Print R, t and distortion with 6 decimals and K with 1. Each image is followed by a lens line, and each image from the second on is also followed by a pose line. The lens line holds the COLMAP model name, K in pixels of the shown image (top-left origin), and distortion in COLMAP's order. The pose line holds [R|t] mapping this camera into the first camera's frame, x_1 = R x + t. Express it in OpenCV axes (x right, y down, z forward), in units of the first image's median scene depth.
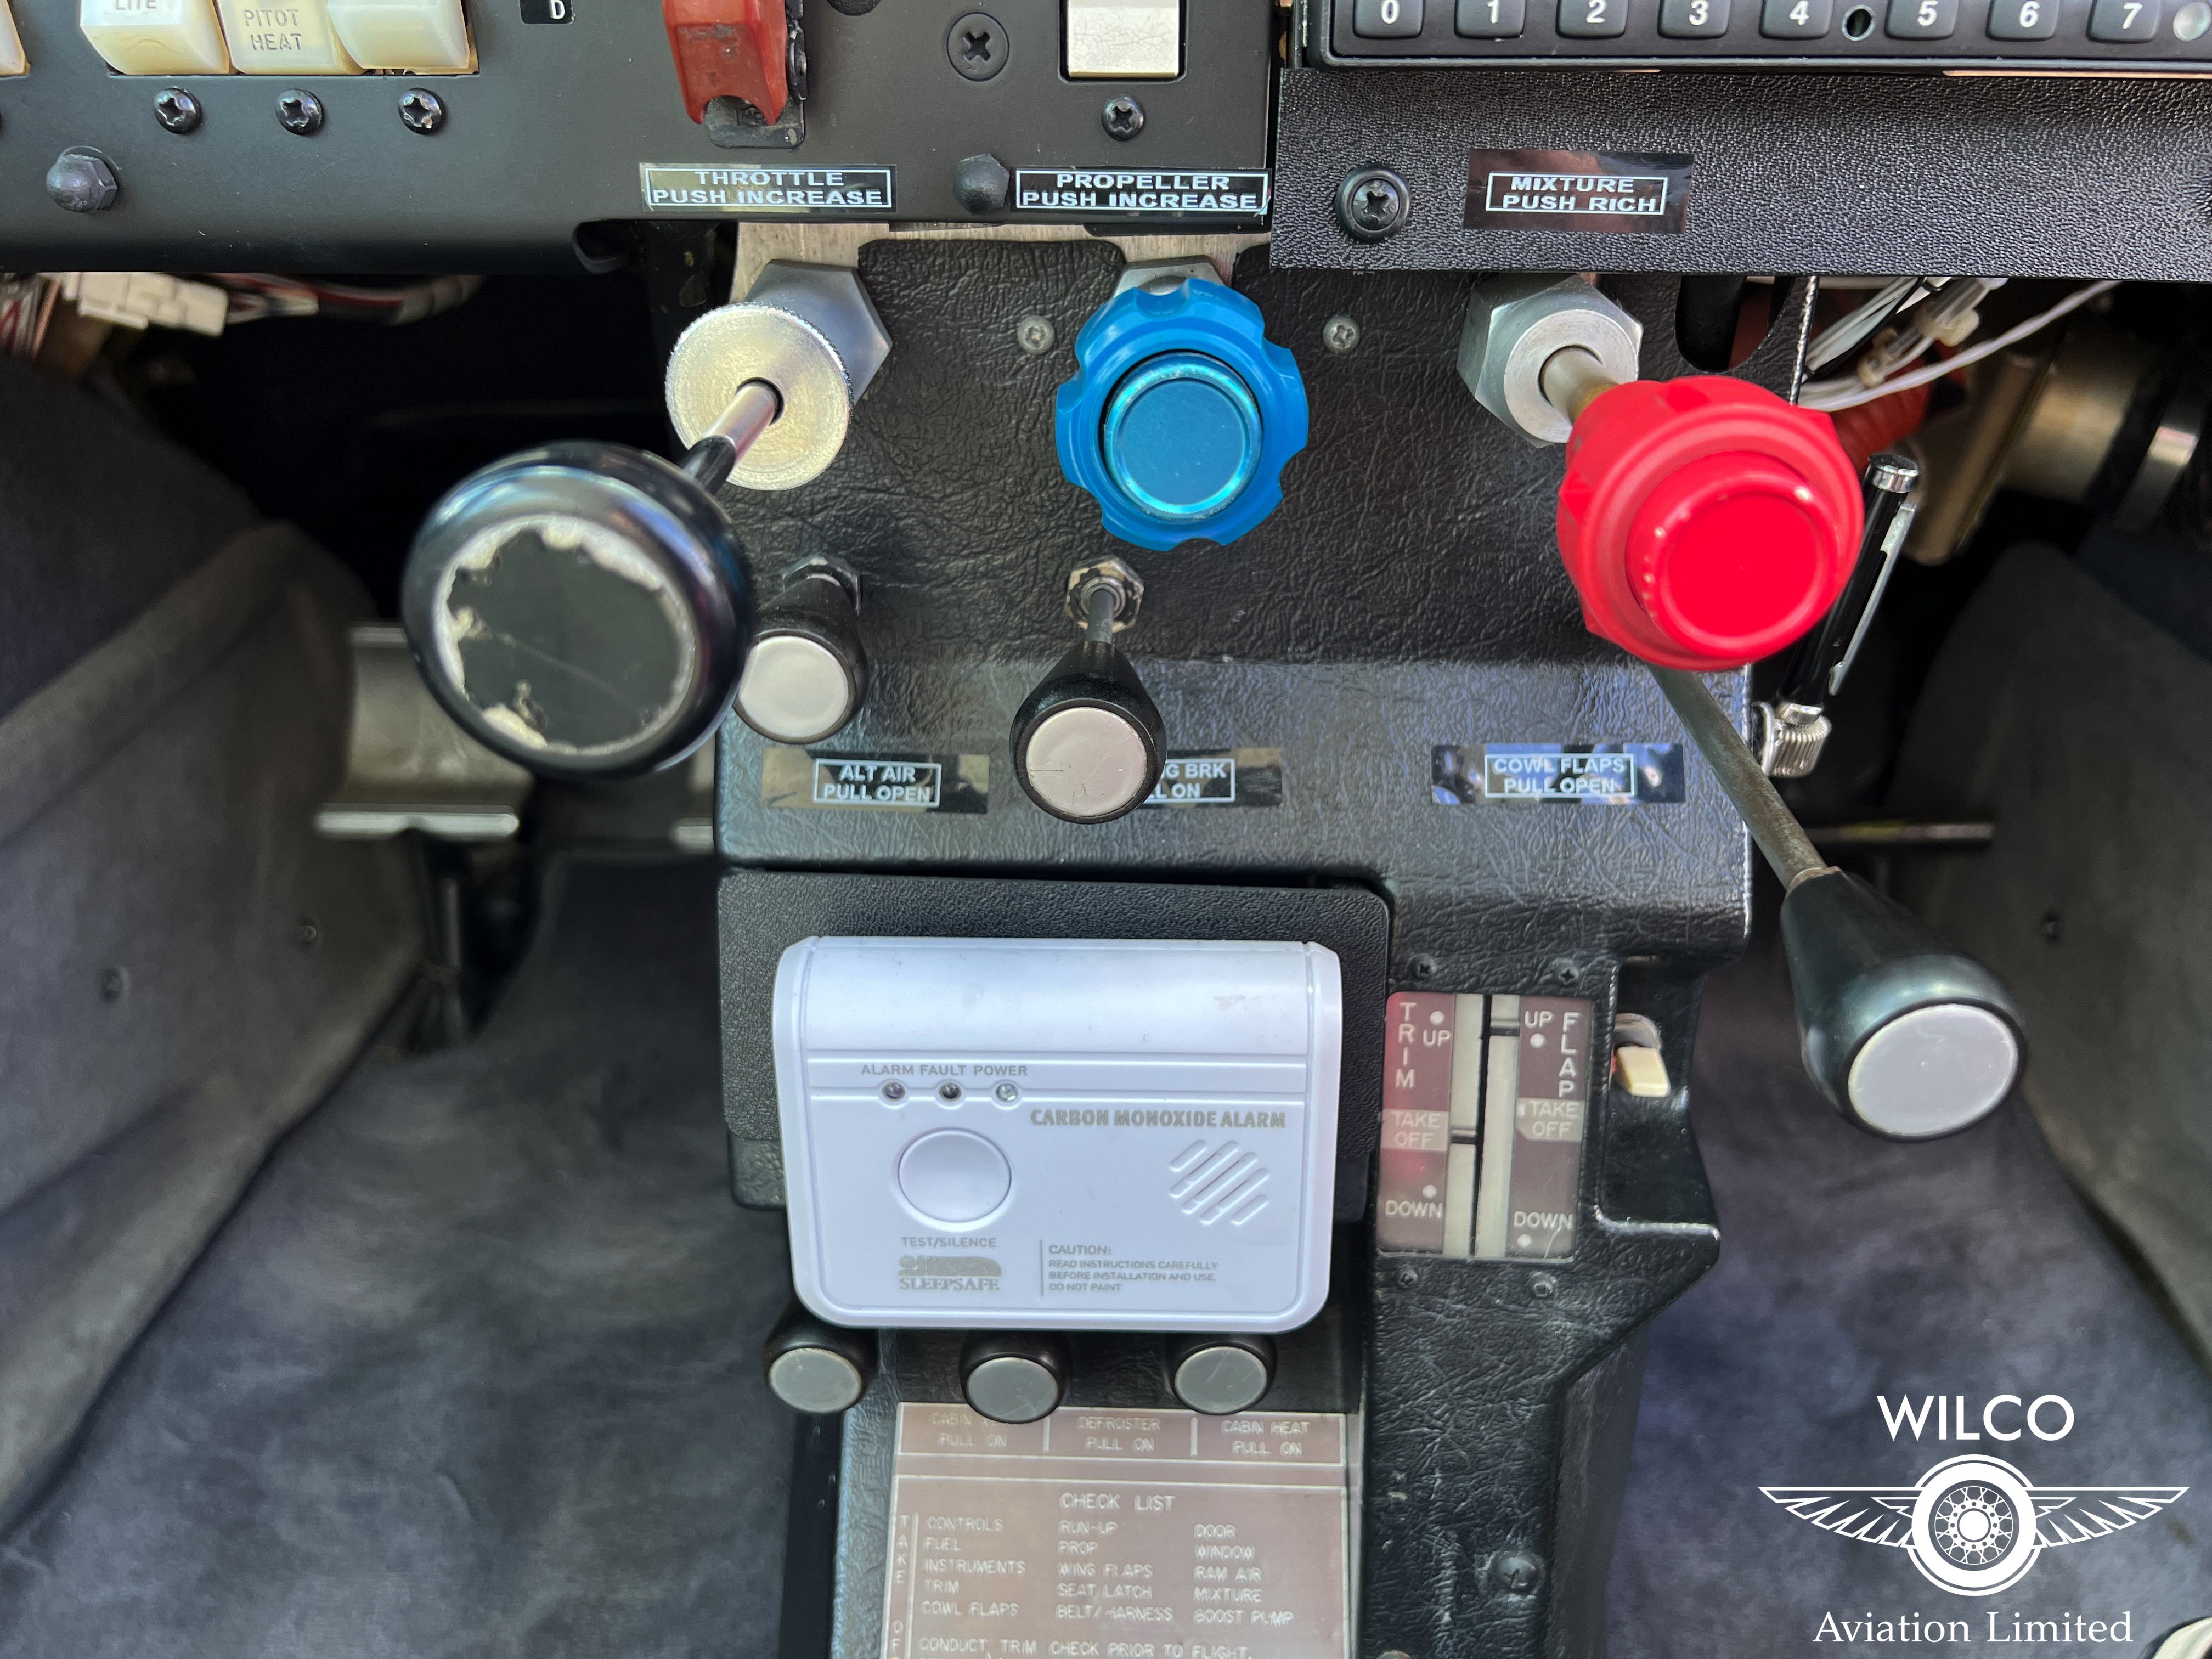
lens RADIAL K [[1672.0, 0, 1116.0], [0, 1672.0, 834.8], [0, 0, 1]] dist [0.054529, -0.067516]
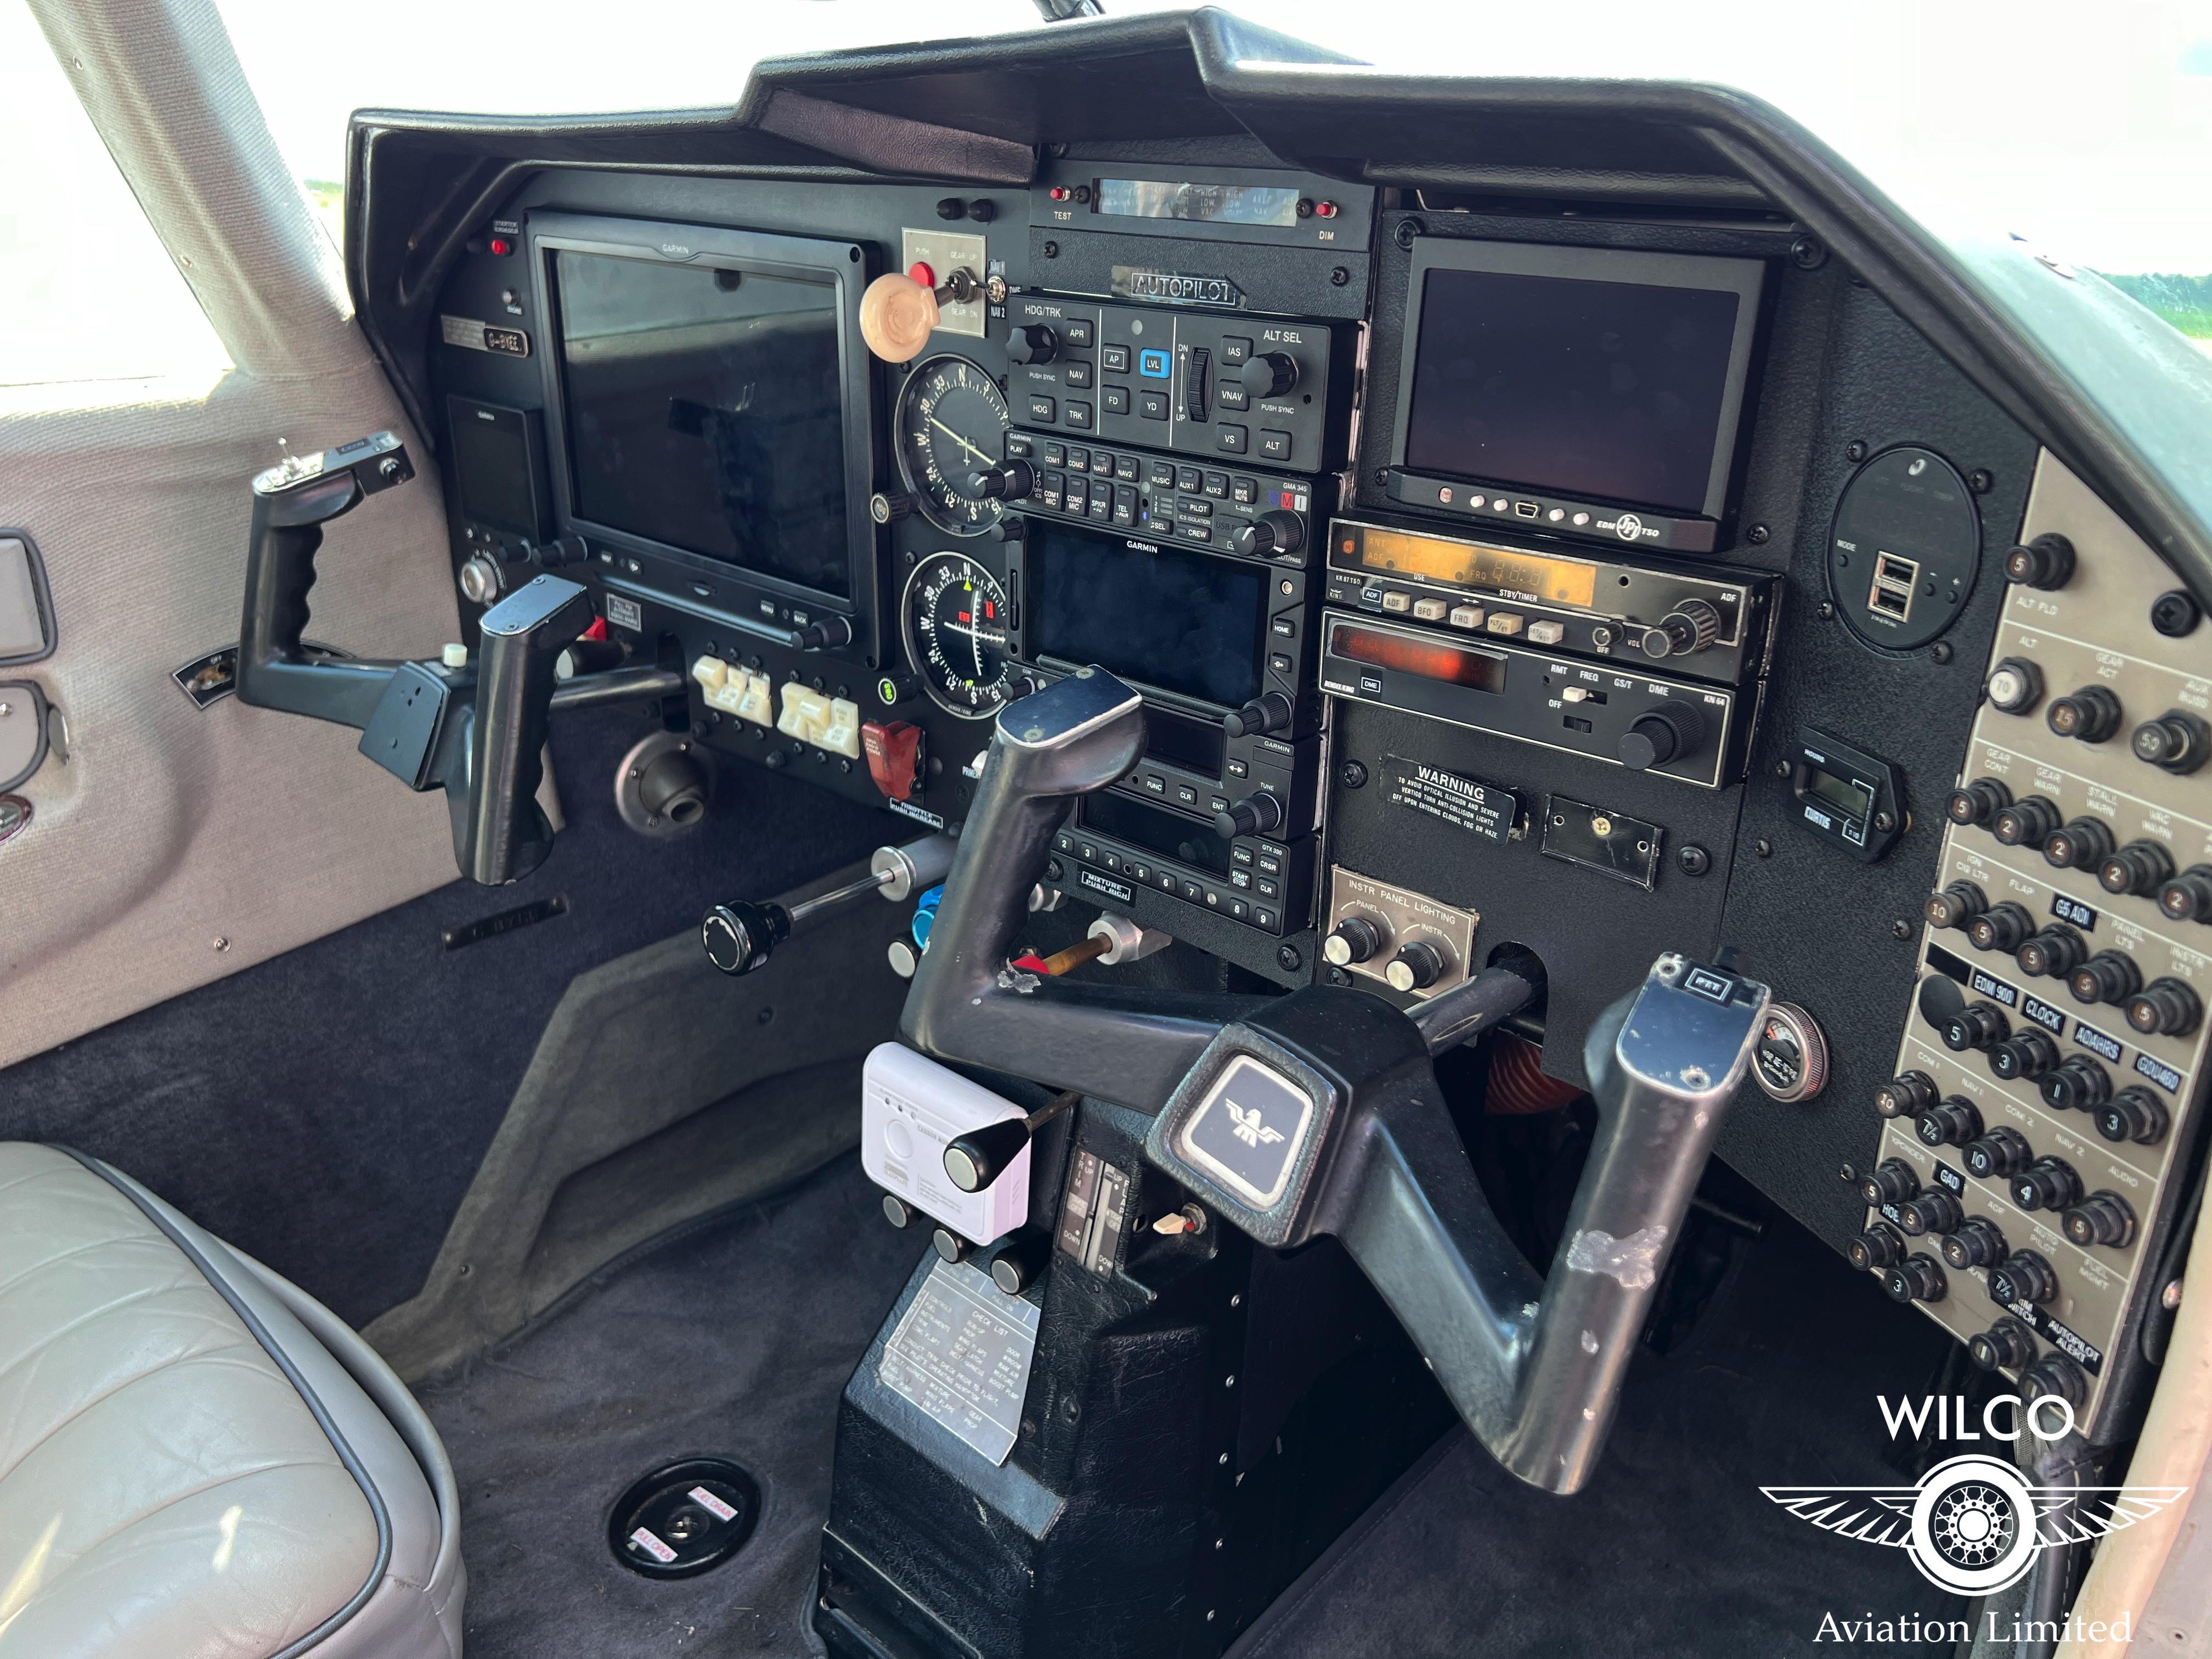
lens RADIAL K [[1672.0, 0, 1130.4], [0, 1672.0, 842.7], [0, 0, 1]] dist [0.054529, -0.067516]
pose [[0.765665, 0.271444, -0.583160, 1.501411], [-0.316442, 0.948258, 0.025911, -0.409733], [0.560020, 0.164697, 0.811944, -1.020968]]
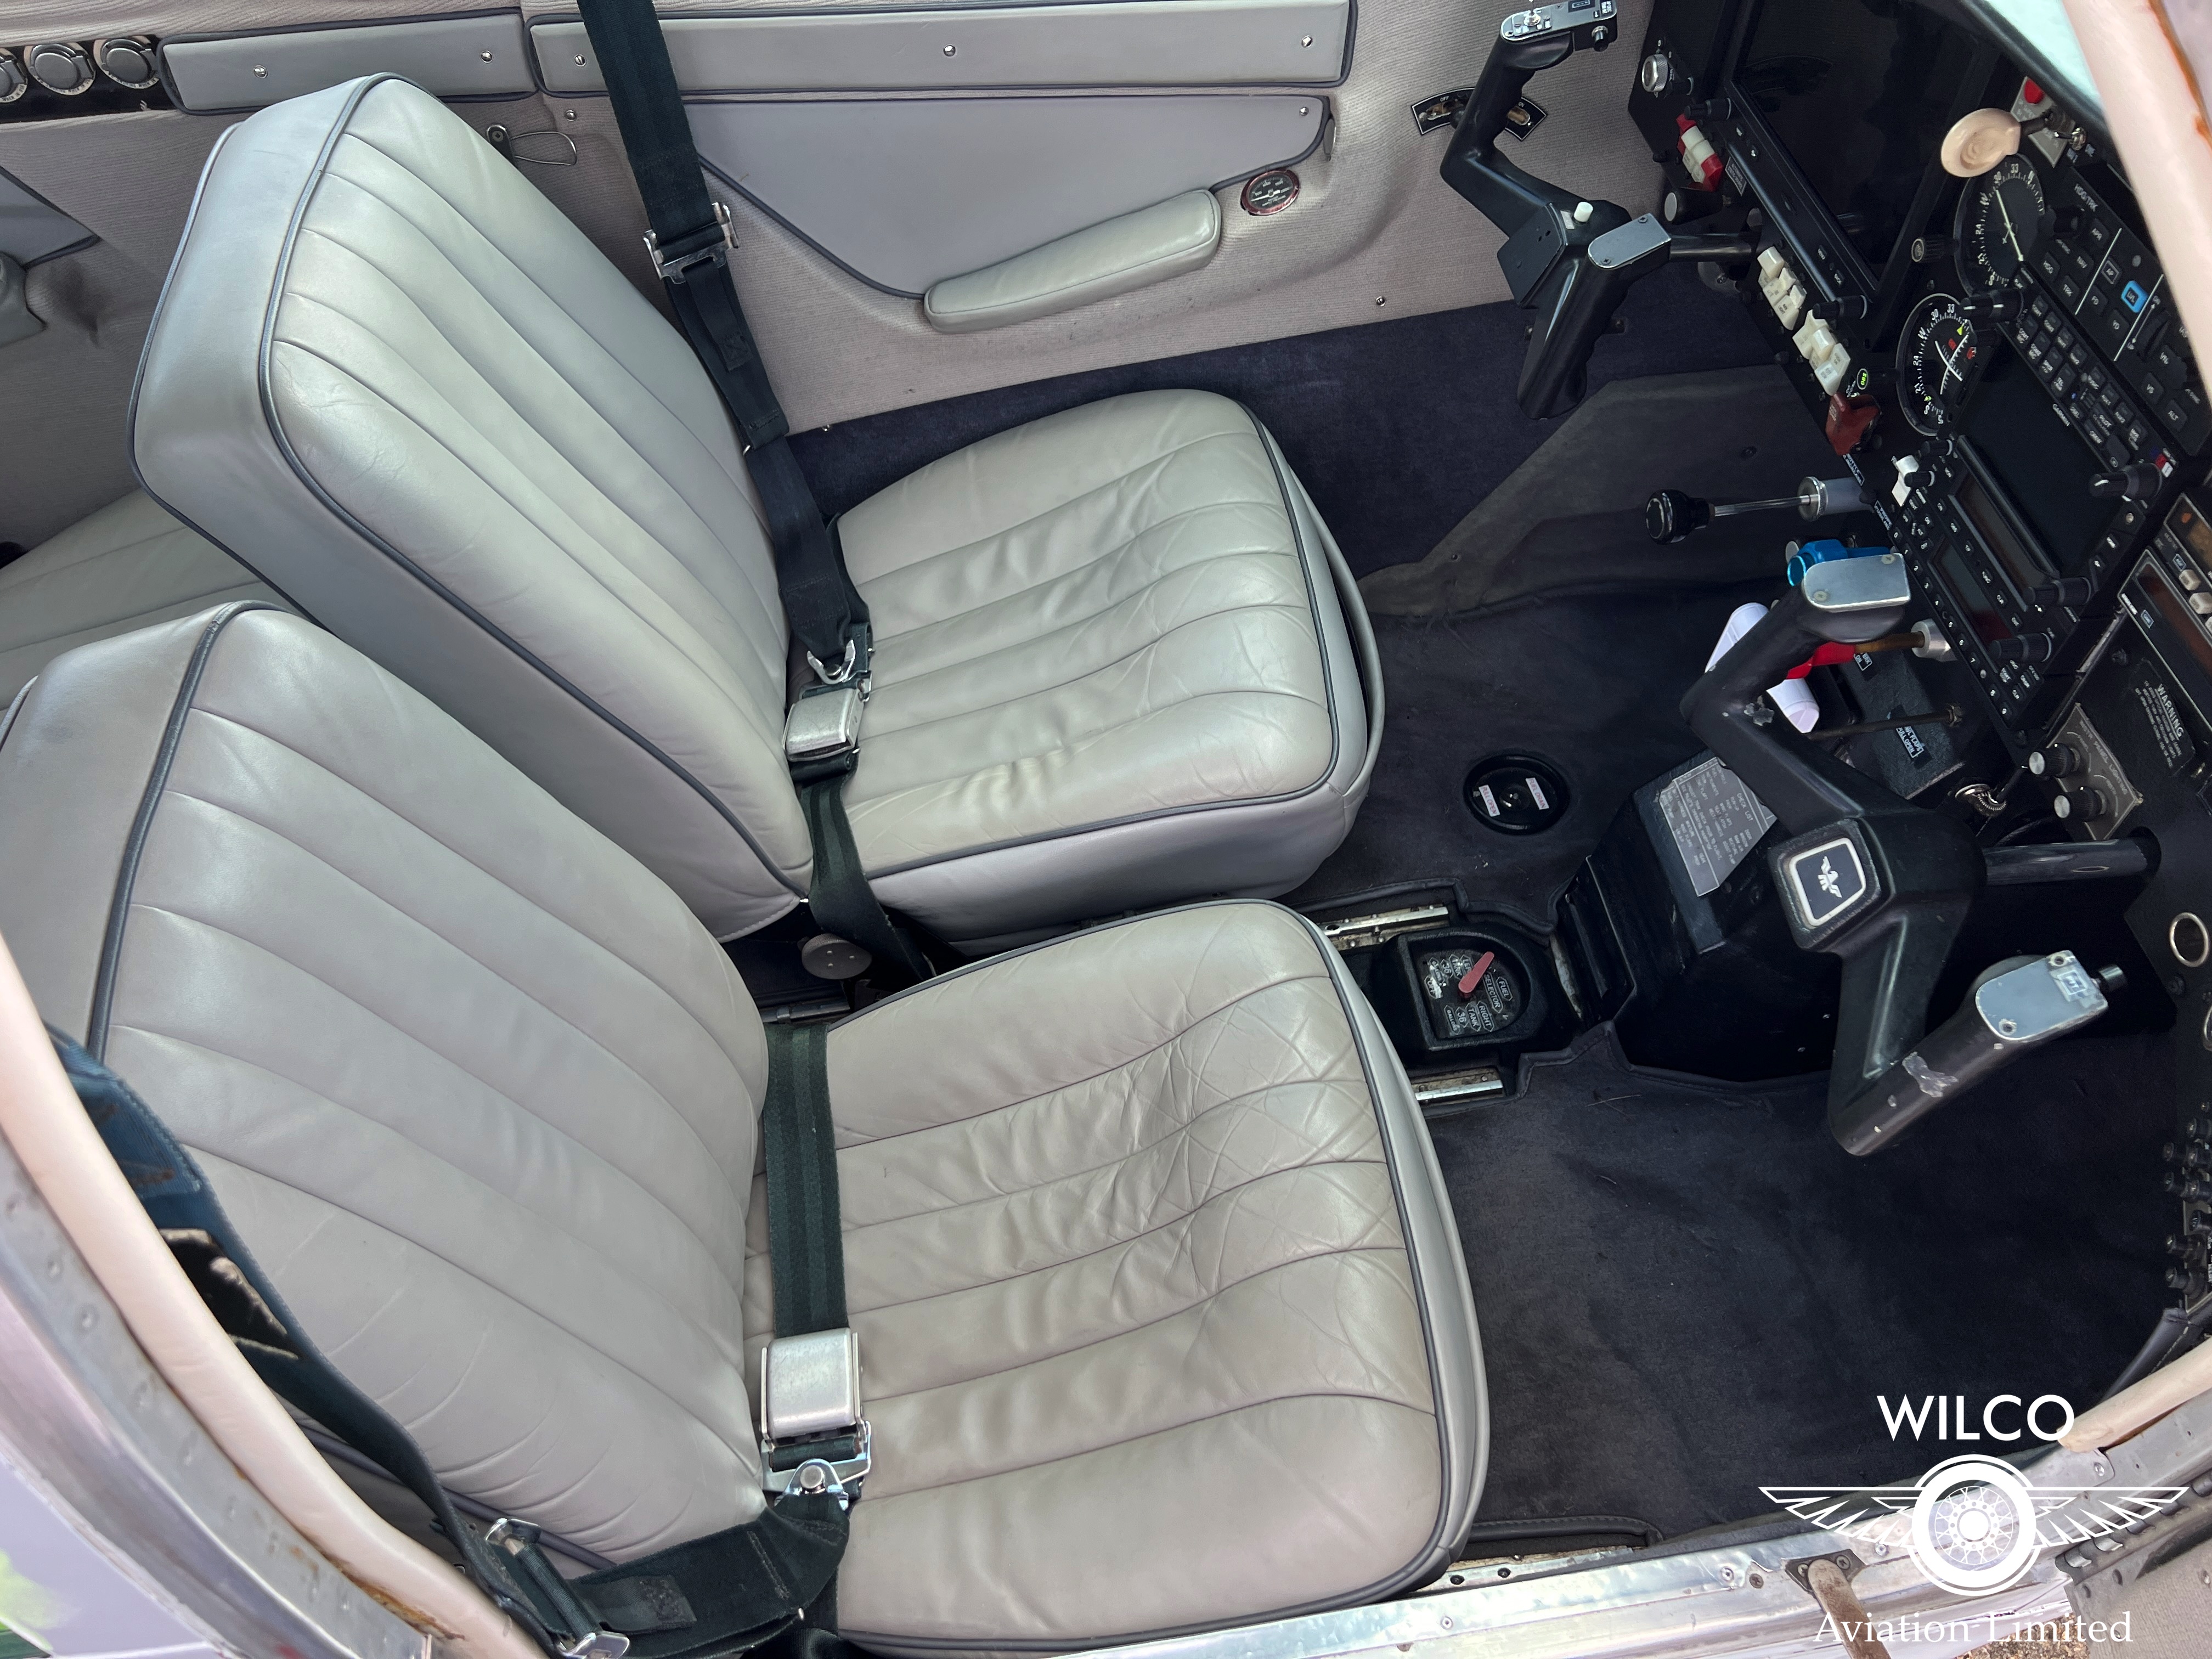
lens RADIAL K [[1672.0, 0, 1098.7], [0, 1672.0, 846.1], [0, 0, 1]] dist [0.054529, -0.067516]
pose [[0.152625, 0.789389, -0.594618, 2.011327], [-0.438174, 0.593348, 0.675234, -1.349134], [0.885838, 0.157489, 0.436450, -1.683952]]
